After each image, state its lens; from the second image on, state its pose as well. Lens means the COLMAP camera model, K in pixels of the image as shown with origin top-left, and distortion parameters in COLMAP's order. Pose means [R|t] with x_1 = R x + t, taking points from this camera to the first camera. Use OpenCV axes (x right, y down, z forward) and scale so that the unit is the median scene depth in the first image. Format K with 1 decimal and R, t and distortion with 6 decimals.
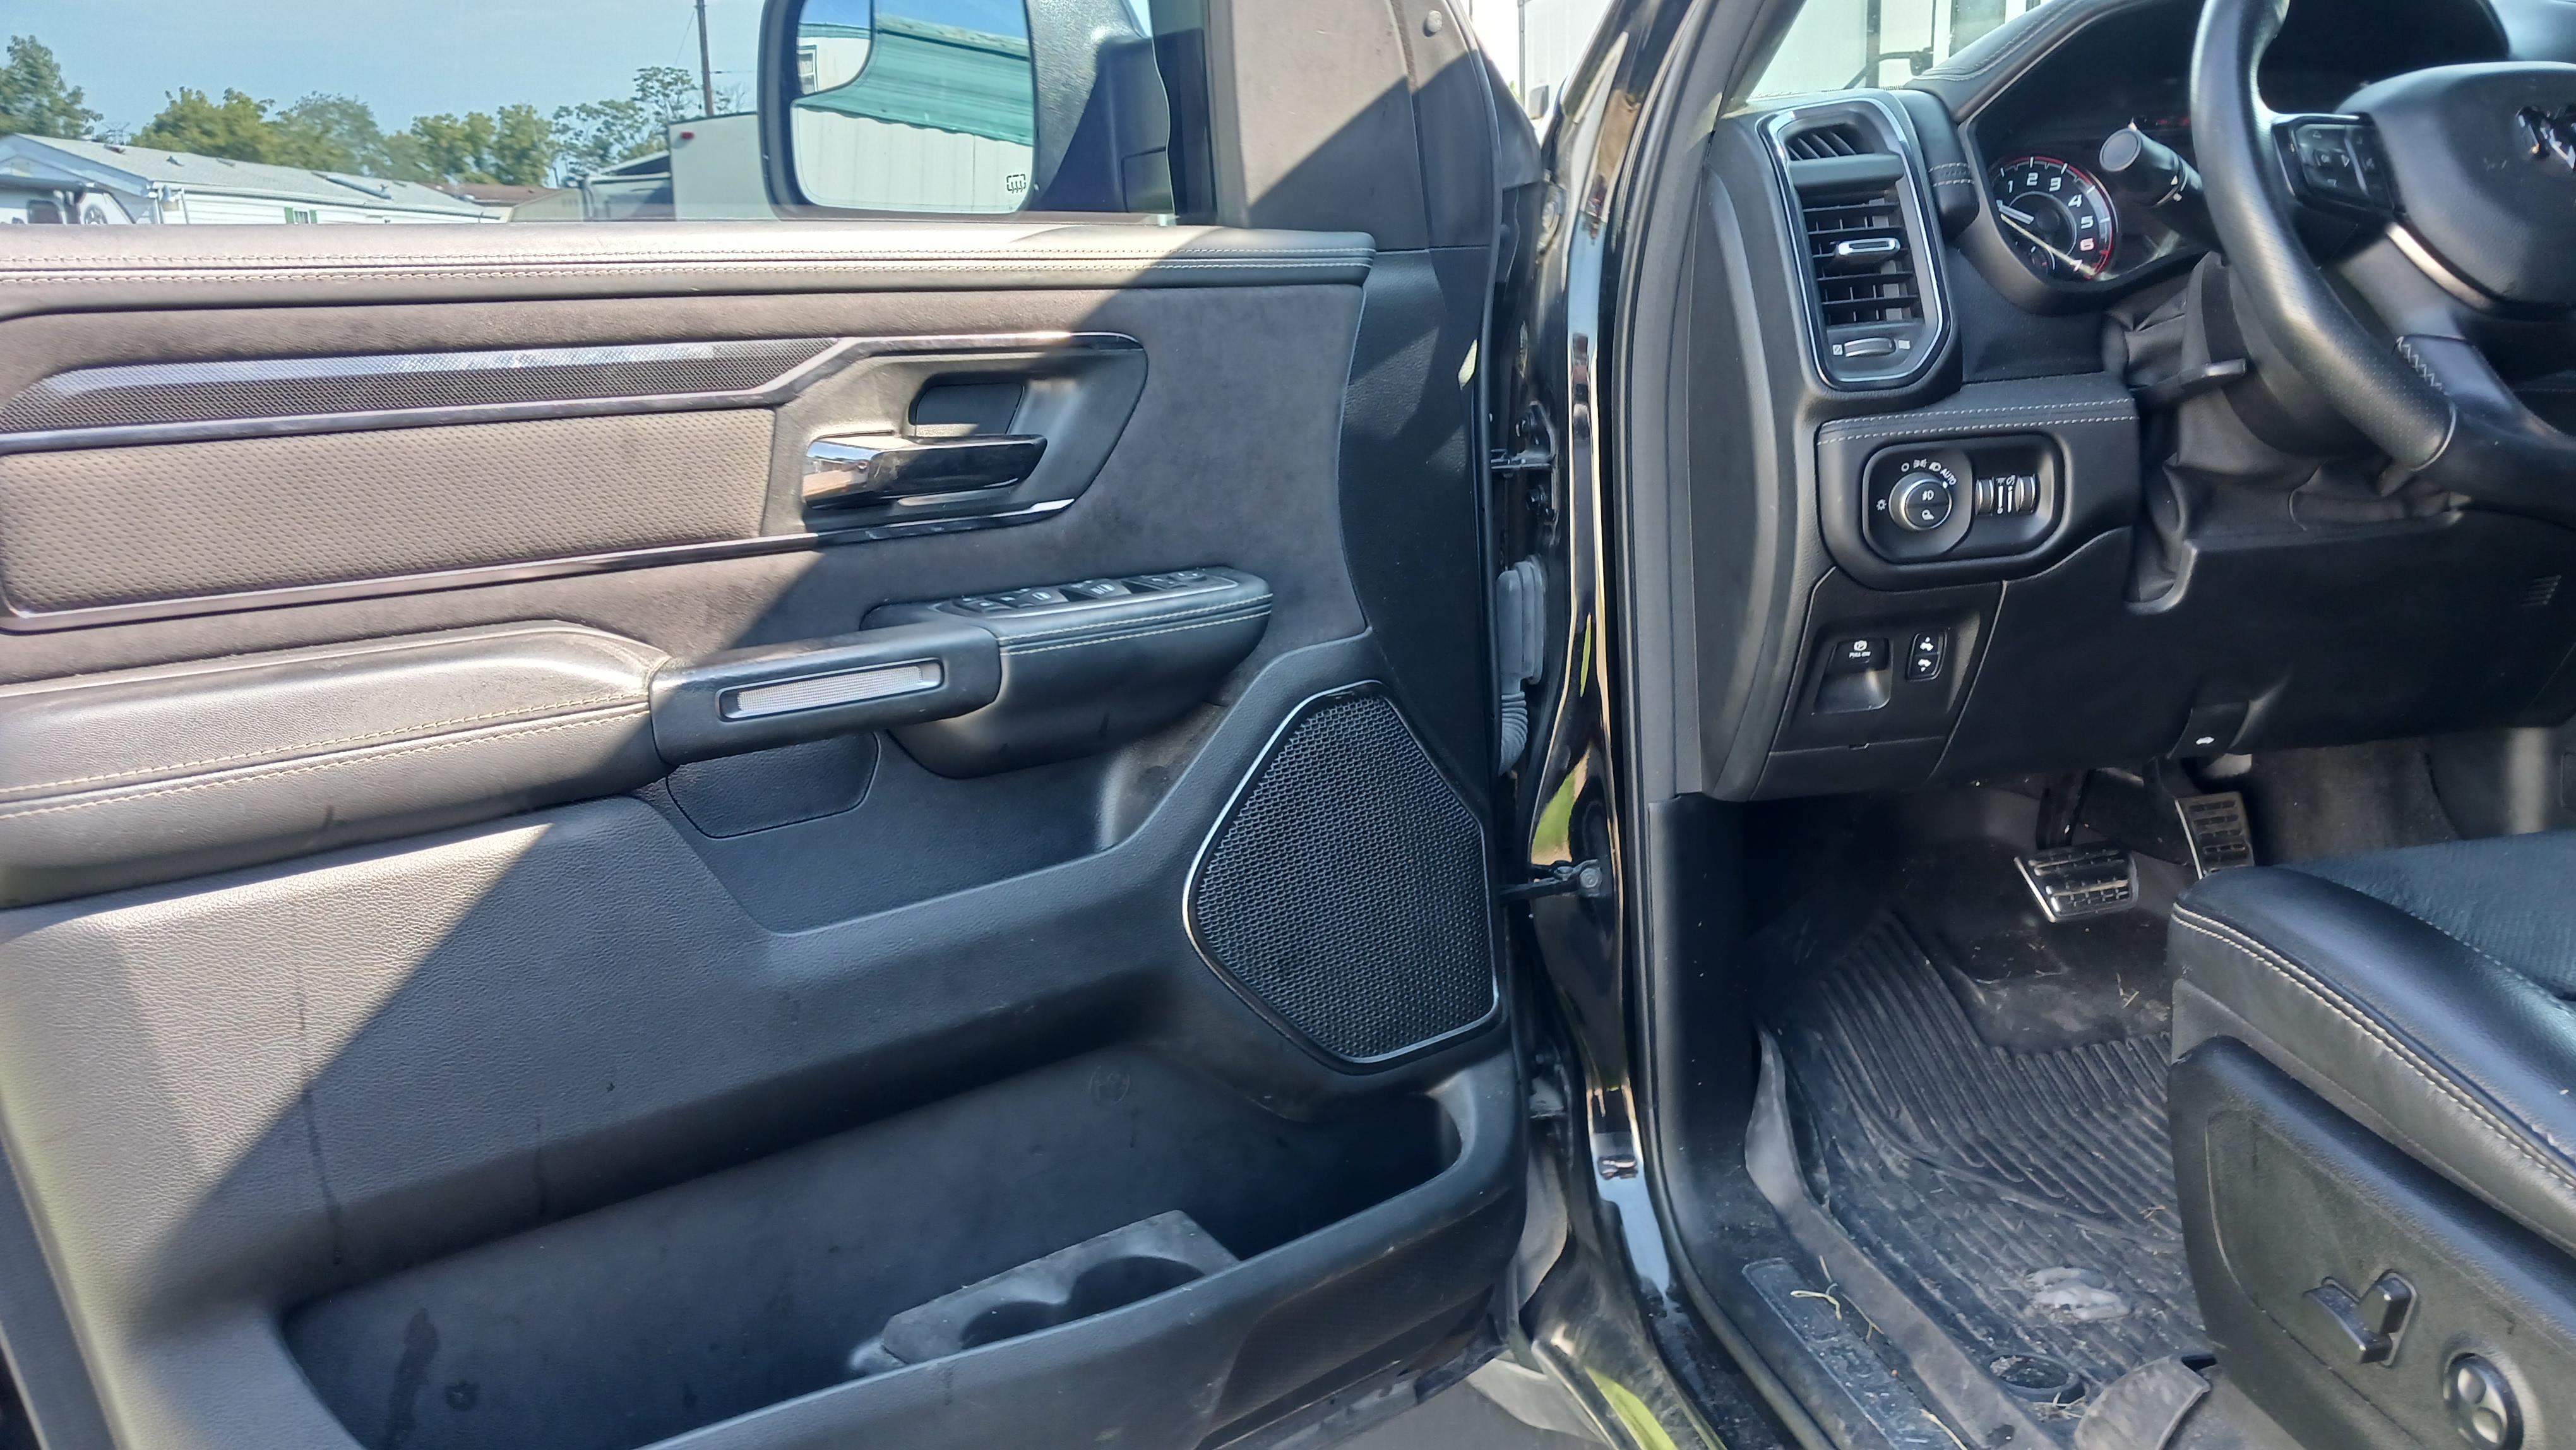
lens RADIAL K [[2023.2, 0, 1285.6], [0, 2023.2, 727.2], [0, 0, 1]] dist [-0.029112, -0.009523]
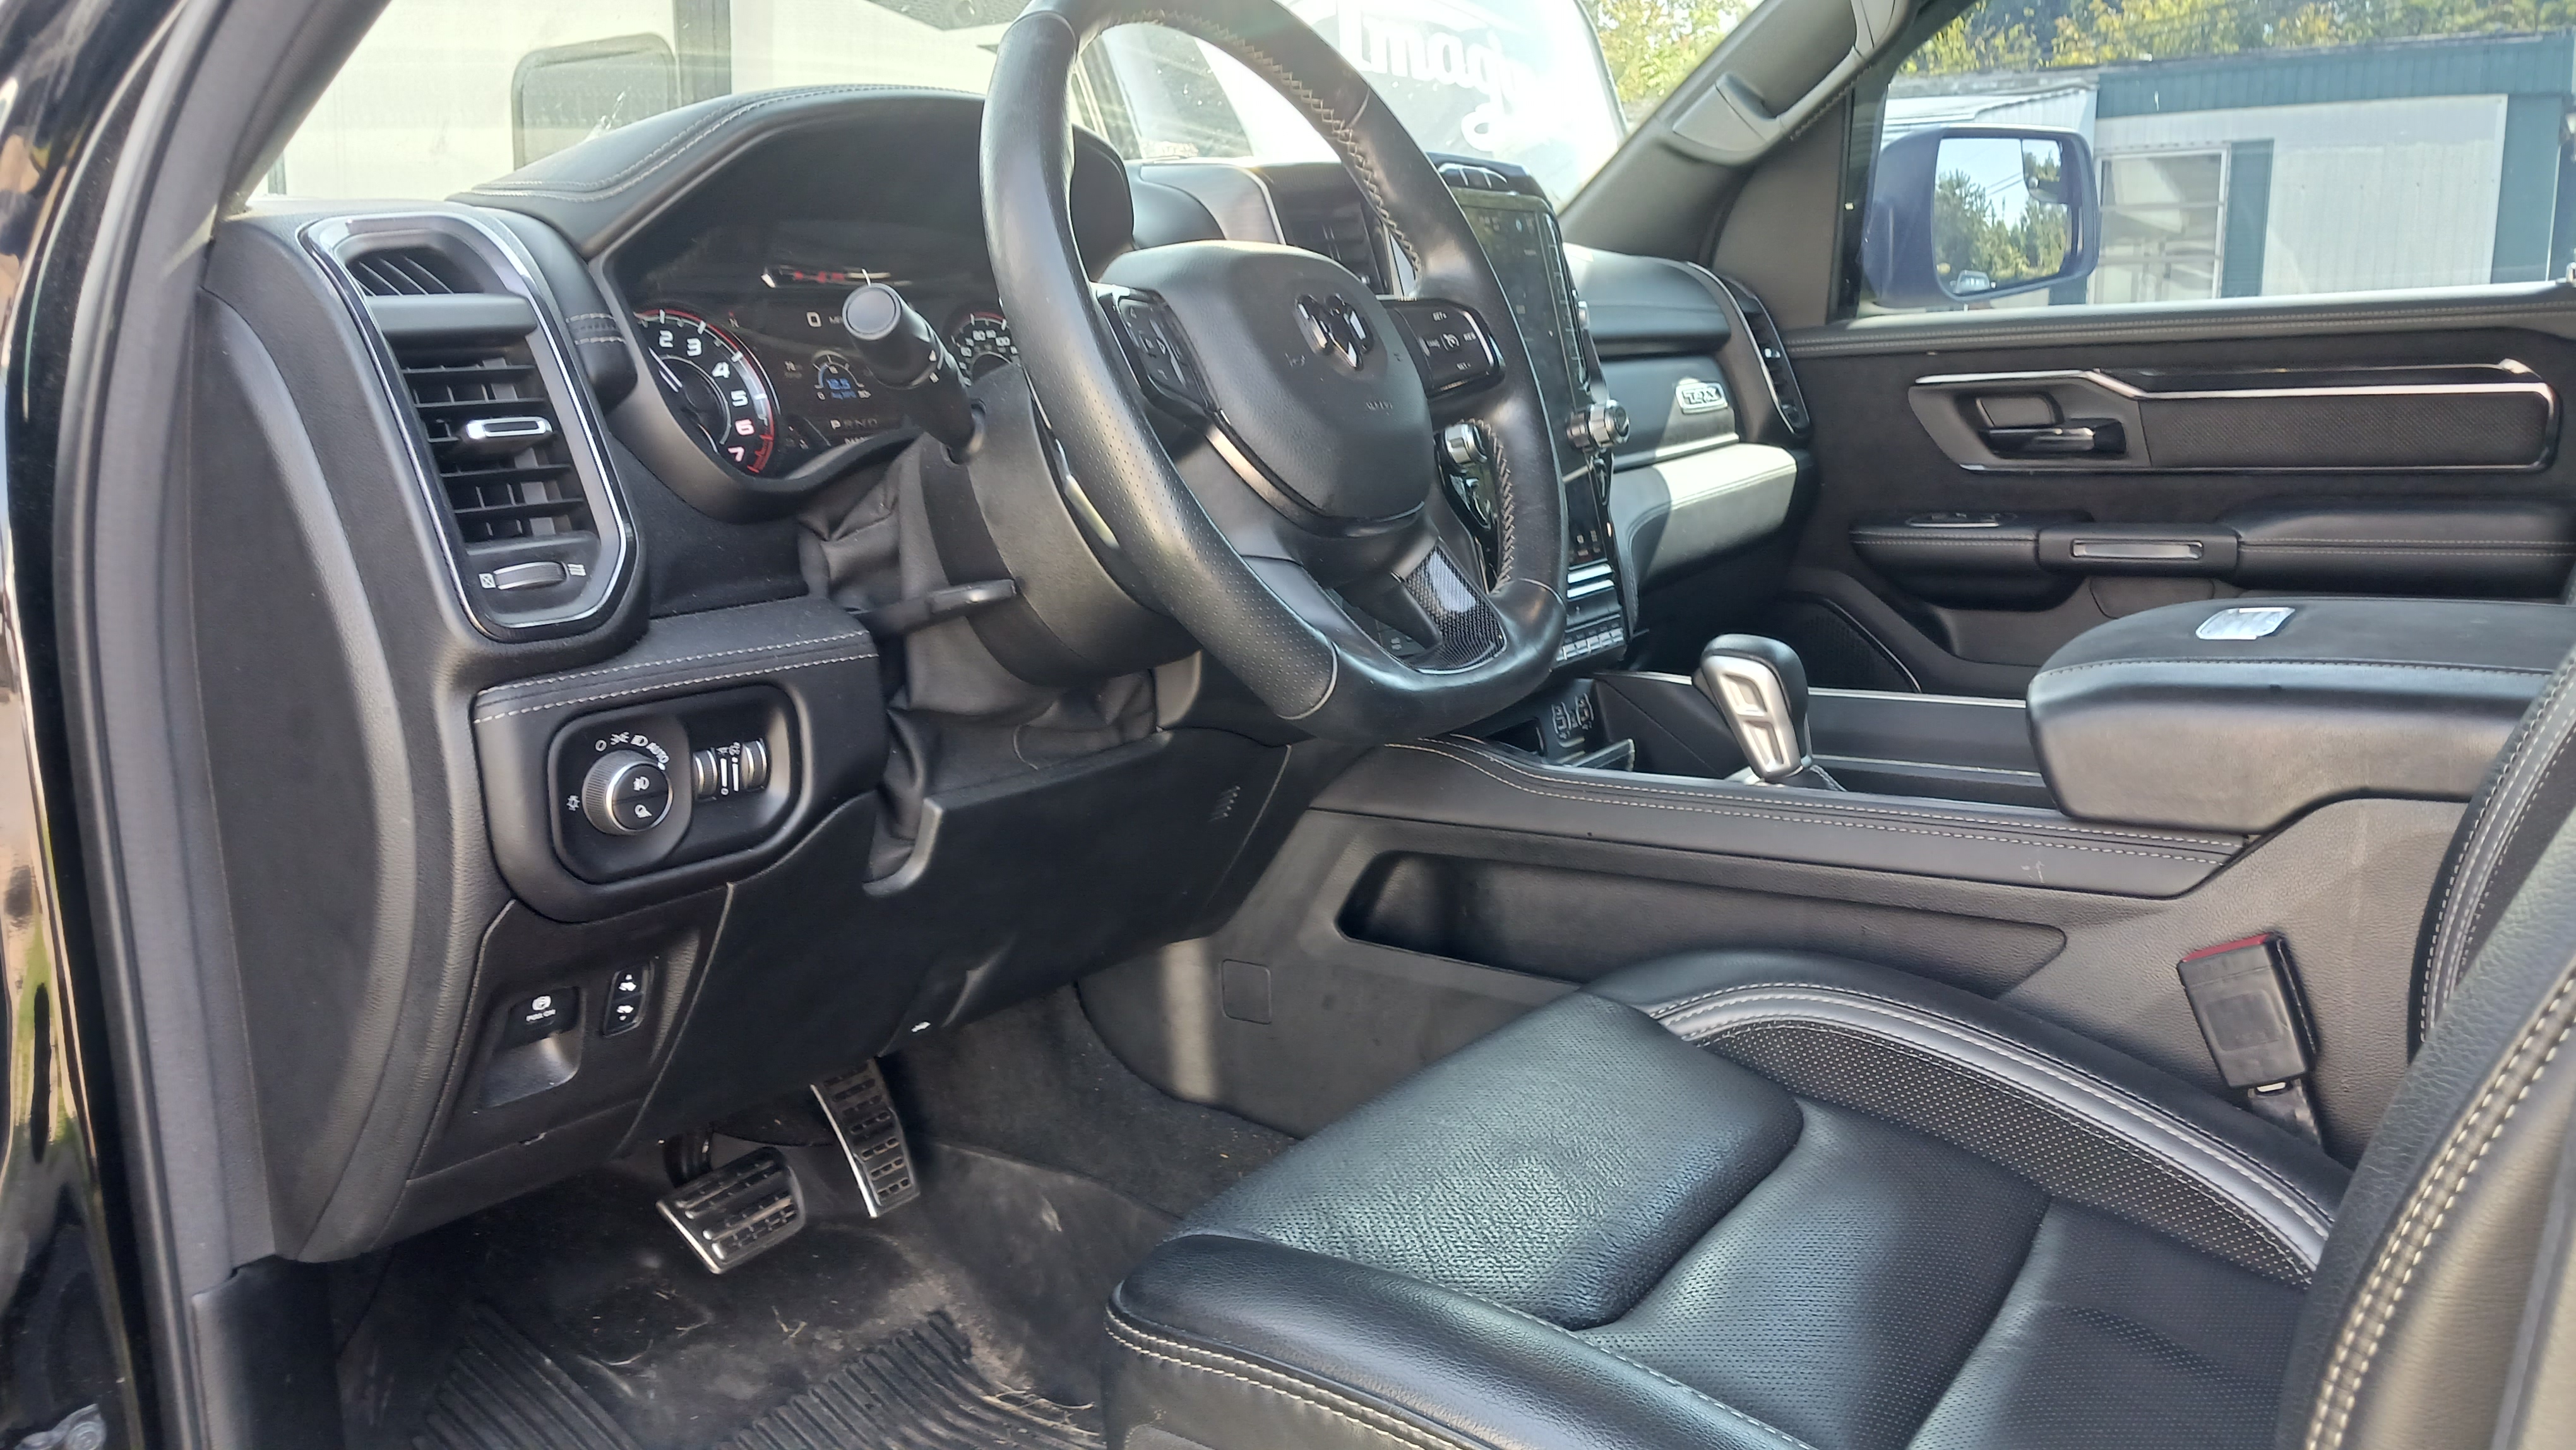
lens RADIAL K [[2023.2, 0, 1315.6], [0, 2023.2, 689.5], [0, 0, 1]] dist [-0.029112, -0.009523]
pose [[0.642439, -0.075131, 0.762645, -0.059813], [0.139088, 0.990086, -0.019628, -0.098303], [-0.753609, 0.118684, 0.646519, 0.359117]]
